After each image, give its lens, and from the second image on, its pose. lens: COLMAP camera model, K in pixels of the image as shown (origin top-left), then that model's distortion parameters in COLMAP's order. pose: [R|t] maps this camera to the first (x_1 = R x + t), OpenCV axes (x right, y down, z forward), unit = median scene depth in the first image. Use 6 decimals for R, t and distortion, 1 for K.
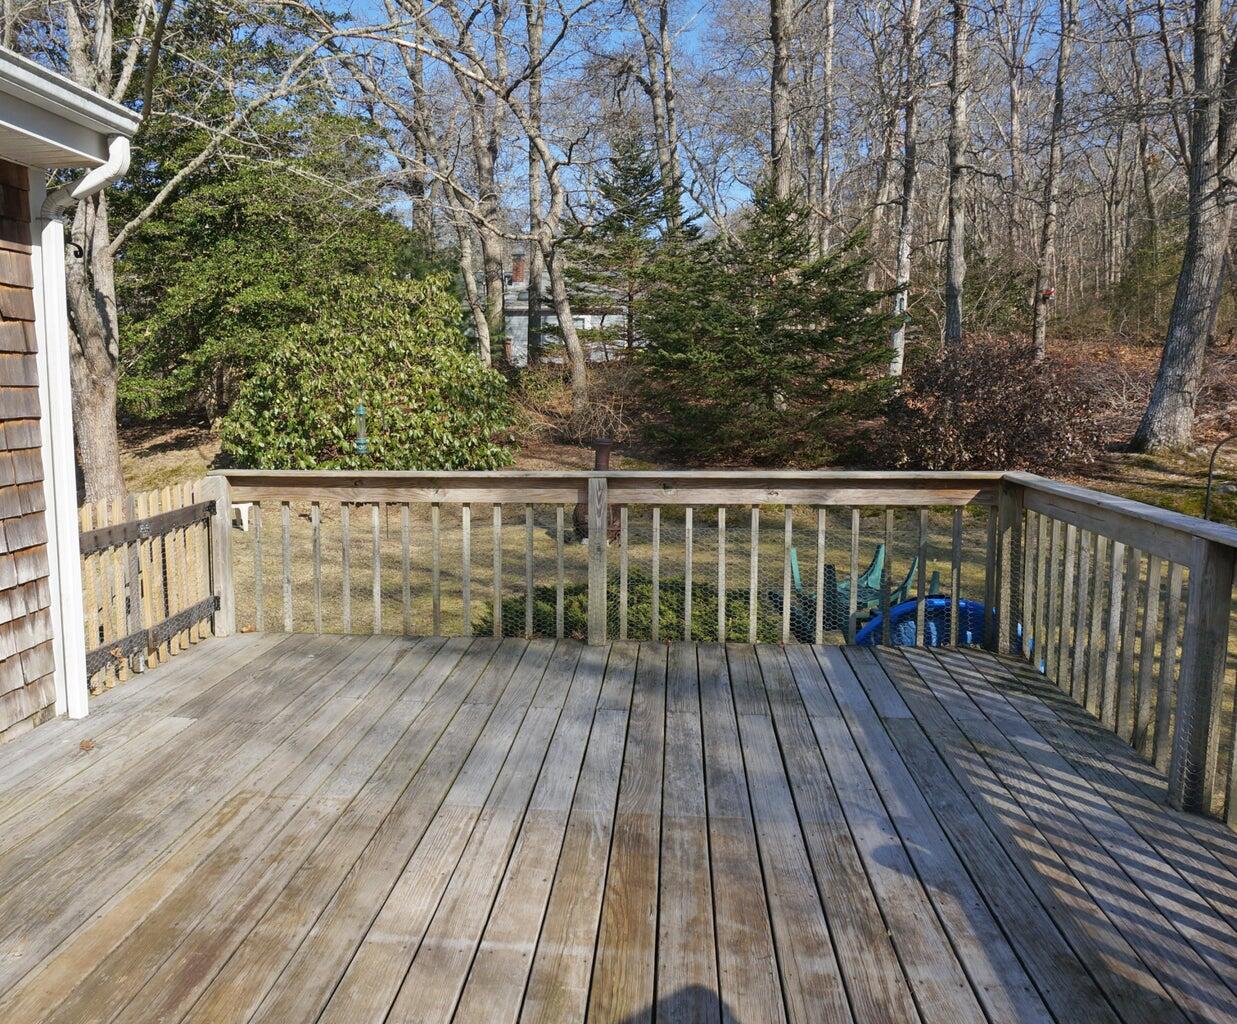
lens RADIAL K [[1155.1, 0, 618.5], [0, 1155.1, 512.0], [0, 0, 1]] dist [-0.038270, 0.004917]
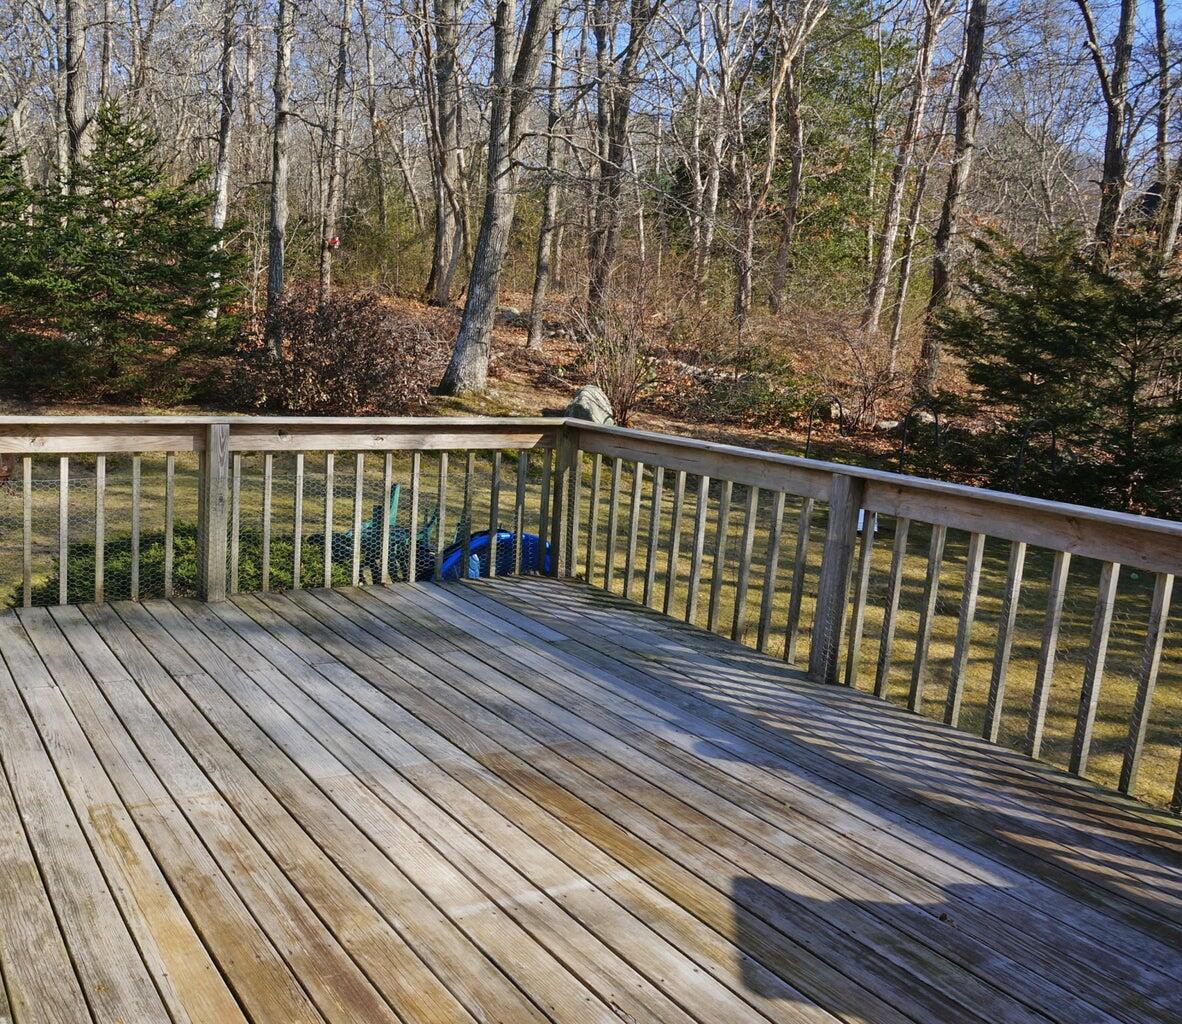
lens RADIAL K [[1121.4, 0, 591.0], [0, 1121.4, 512.0], [0, 0, 1]] dist [-0.052241, -0.021107]
pose [[0.798344, -0.043218, 0.600649, -0.104381], [0.007862, 0.998084, 0.061365, -0.003615], [-0.602151, -0.044268, 0.797154, 0.030952]]
